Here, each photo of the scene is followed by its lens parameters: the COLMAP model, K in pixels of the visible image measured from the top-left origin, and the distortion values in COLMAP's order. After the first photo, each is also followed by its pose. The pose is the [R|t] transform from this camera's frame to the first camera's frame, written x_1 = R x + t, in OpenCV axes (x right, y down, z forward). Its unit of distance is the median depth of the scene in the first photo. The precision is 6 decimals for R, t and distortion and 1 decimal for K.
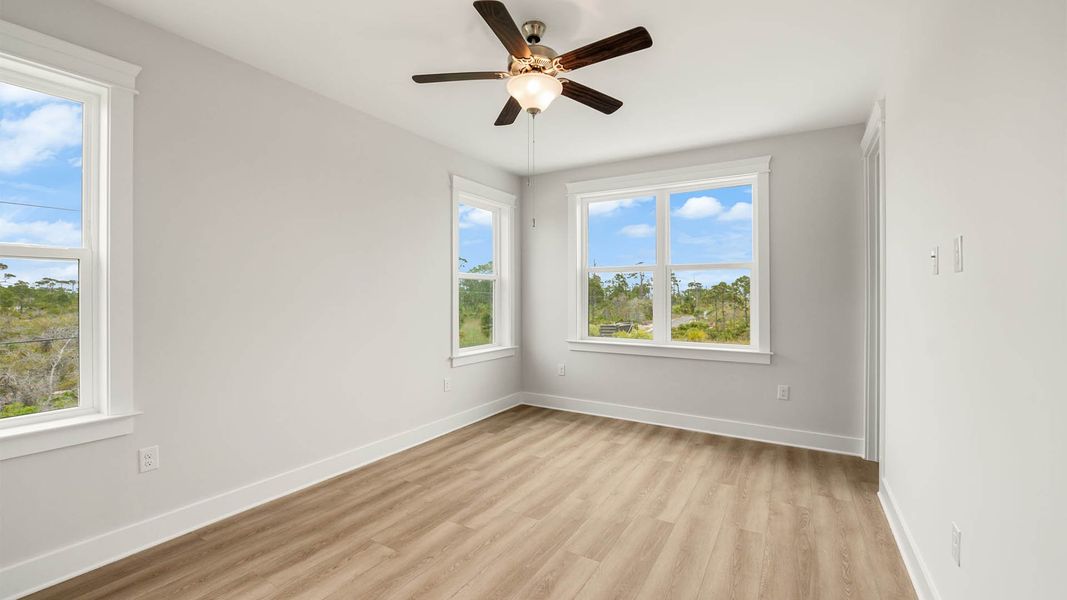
lens RADIAL K [[448.3, 0, 533.5], [0, 448.3, 287.0], [0, 0, 1]] dist [-0.014018, -0.000230]
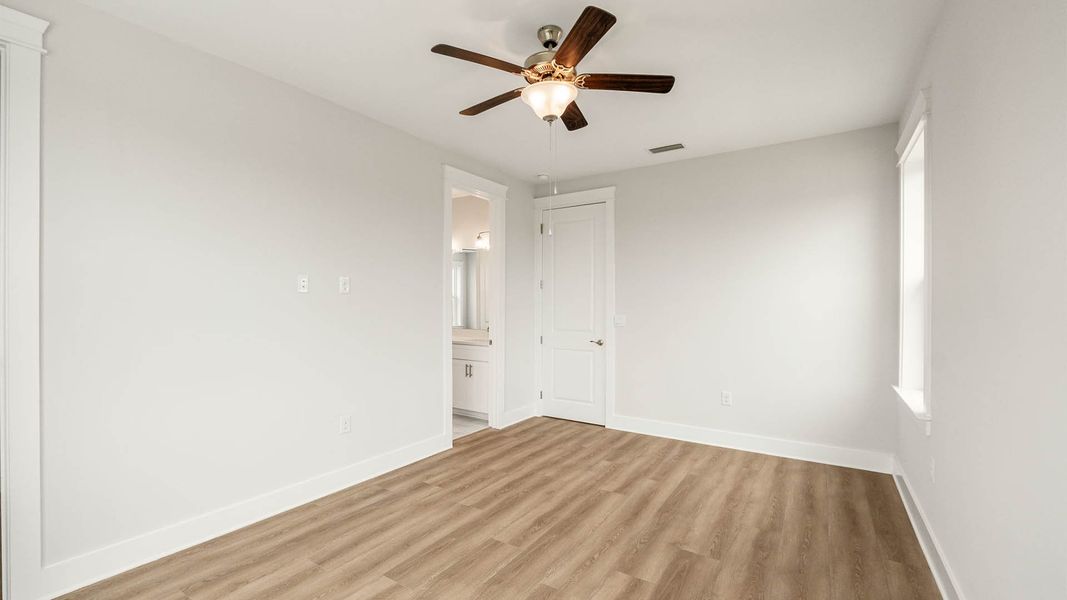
lens RADIAL K [[448.3, 0, 533.5], [0, 448.3, 287.0], [0, 0, 1]] dist [-0.014018, -0.000230]
pose [[-0.999347, -0.001862, 0.036077, 0.001211], [-0.003831, 0.998502, -0.054588, 0.032147], [-0.035921, -0.054691, -0.997857, 2.044979]]
